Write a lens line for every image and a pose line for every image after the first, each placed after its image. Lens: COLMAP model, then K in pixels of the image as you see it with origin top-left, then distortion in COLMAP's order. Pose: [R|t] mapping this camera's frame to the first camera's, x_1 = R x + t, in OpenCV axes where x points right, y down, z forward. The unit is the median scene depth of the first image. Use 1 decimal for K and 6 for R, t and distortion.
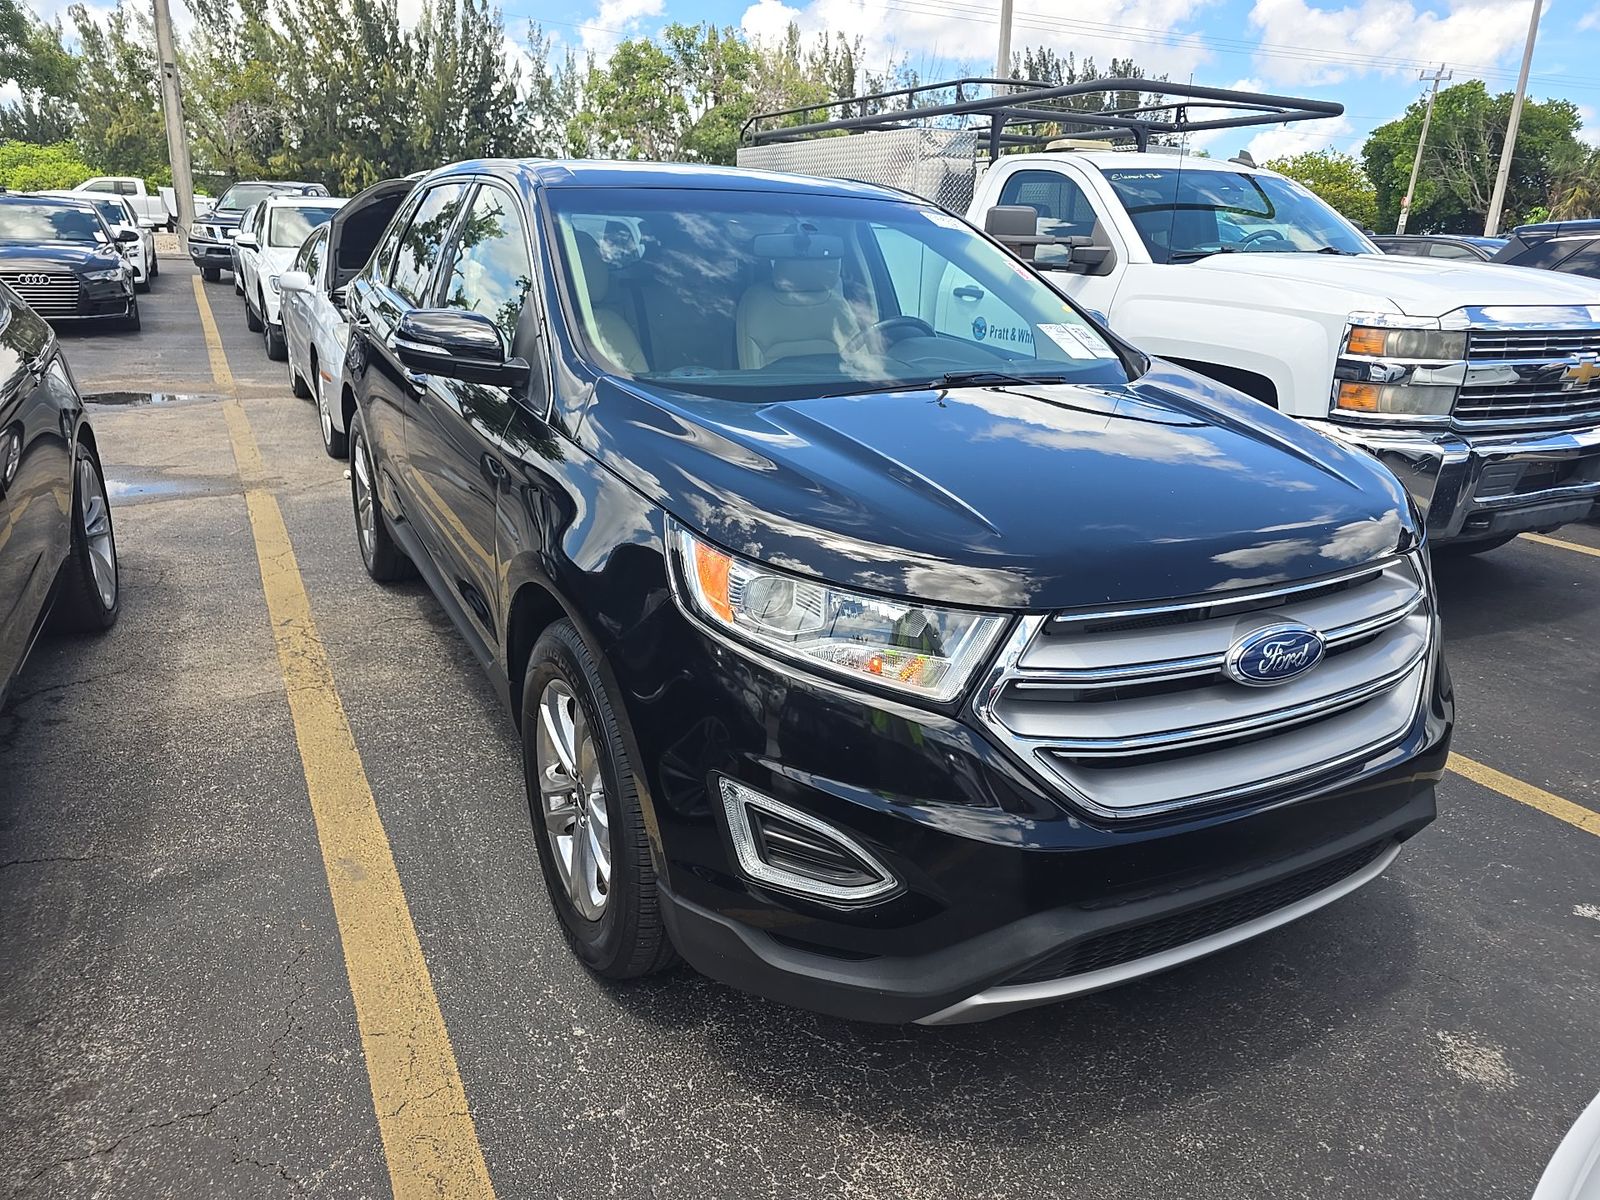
lens RADIAL K [[1088.7, 0, 801.7], [0, 1088.7, 593.3], [0, 0, 1]] dist [0.025487, -0.025333]
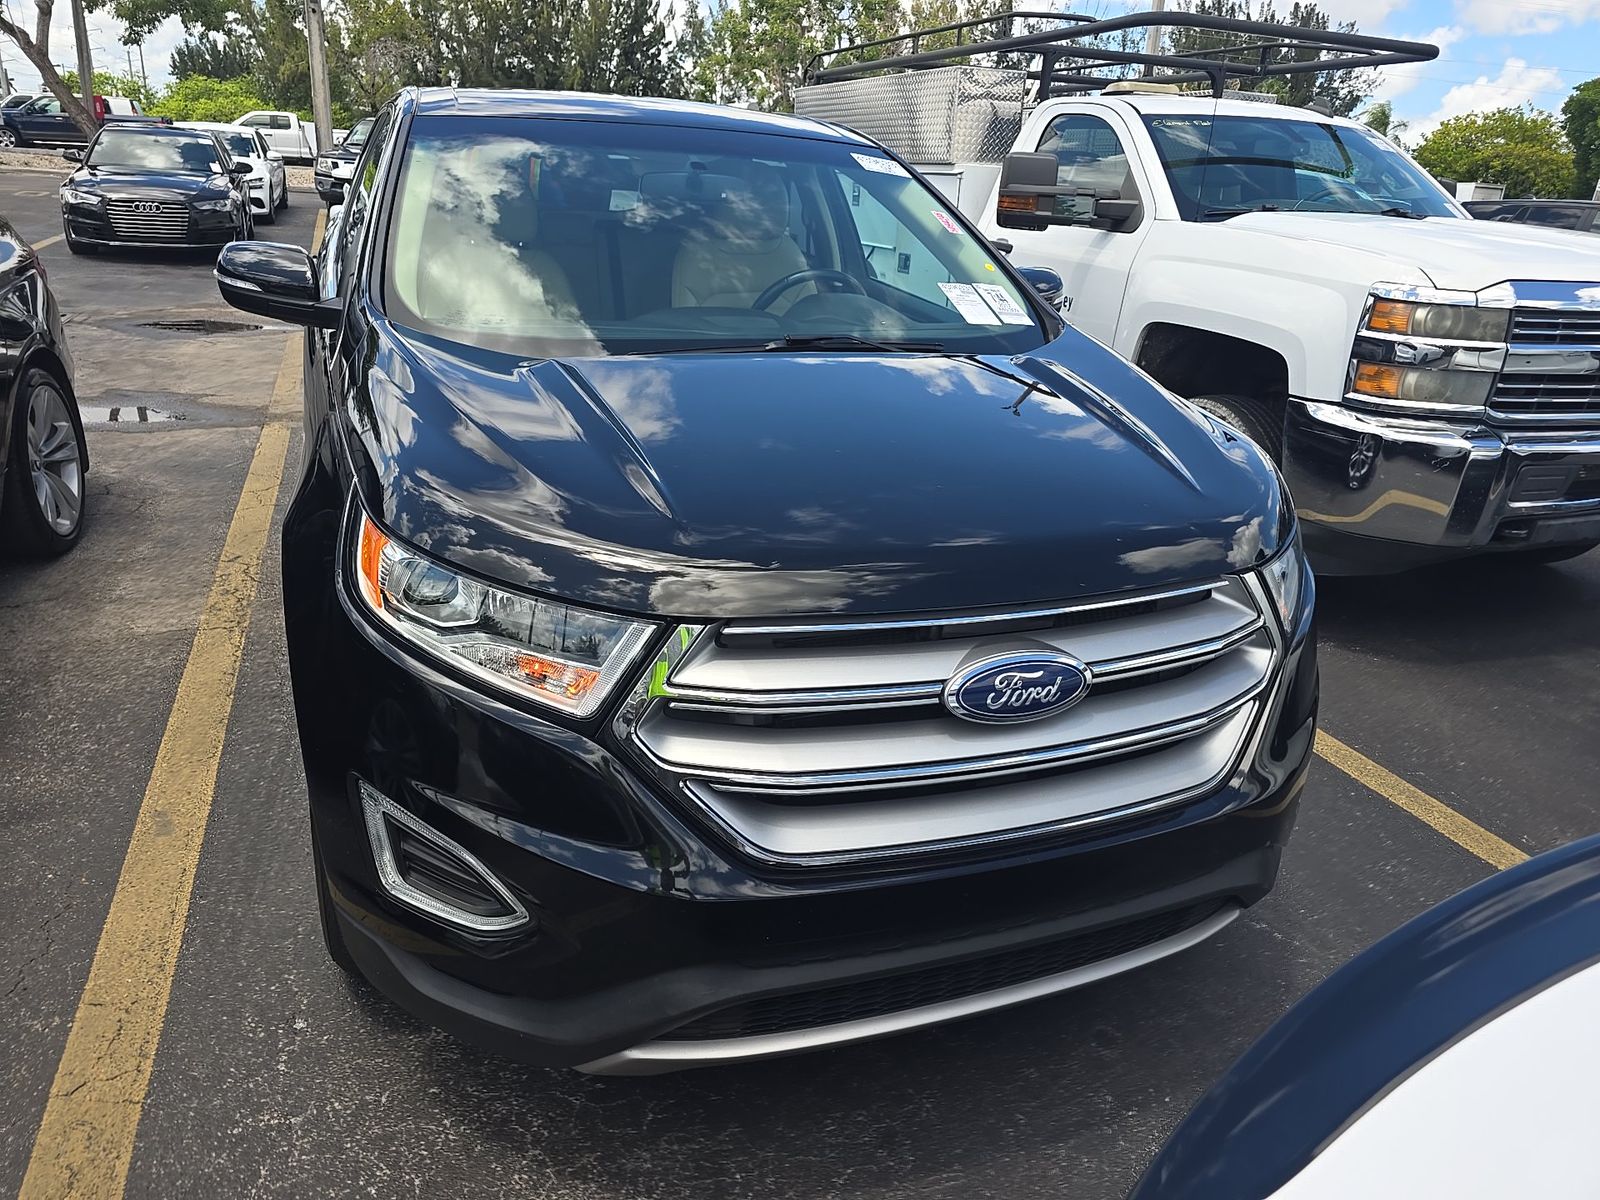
lens RADIAL K [[1088.7, 0, 808.9], [0, 1088.7, 591.9], [0, 0, 1]] dist [0.025487, -0.025333]
pose [[0.991740, 0.066239, -0.109840, 0.158229], [-0.061738, 0.997127, 0.043891, -0.019259], [0.112432, -0.036747, 0.992980, 0.066211]]
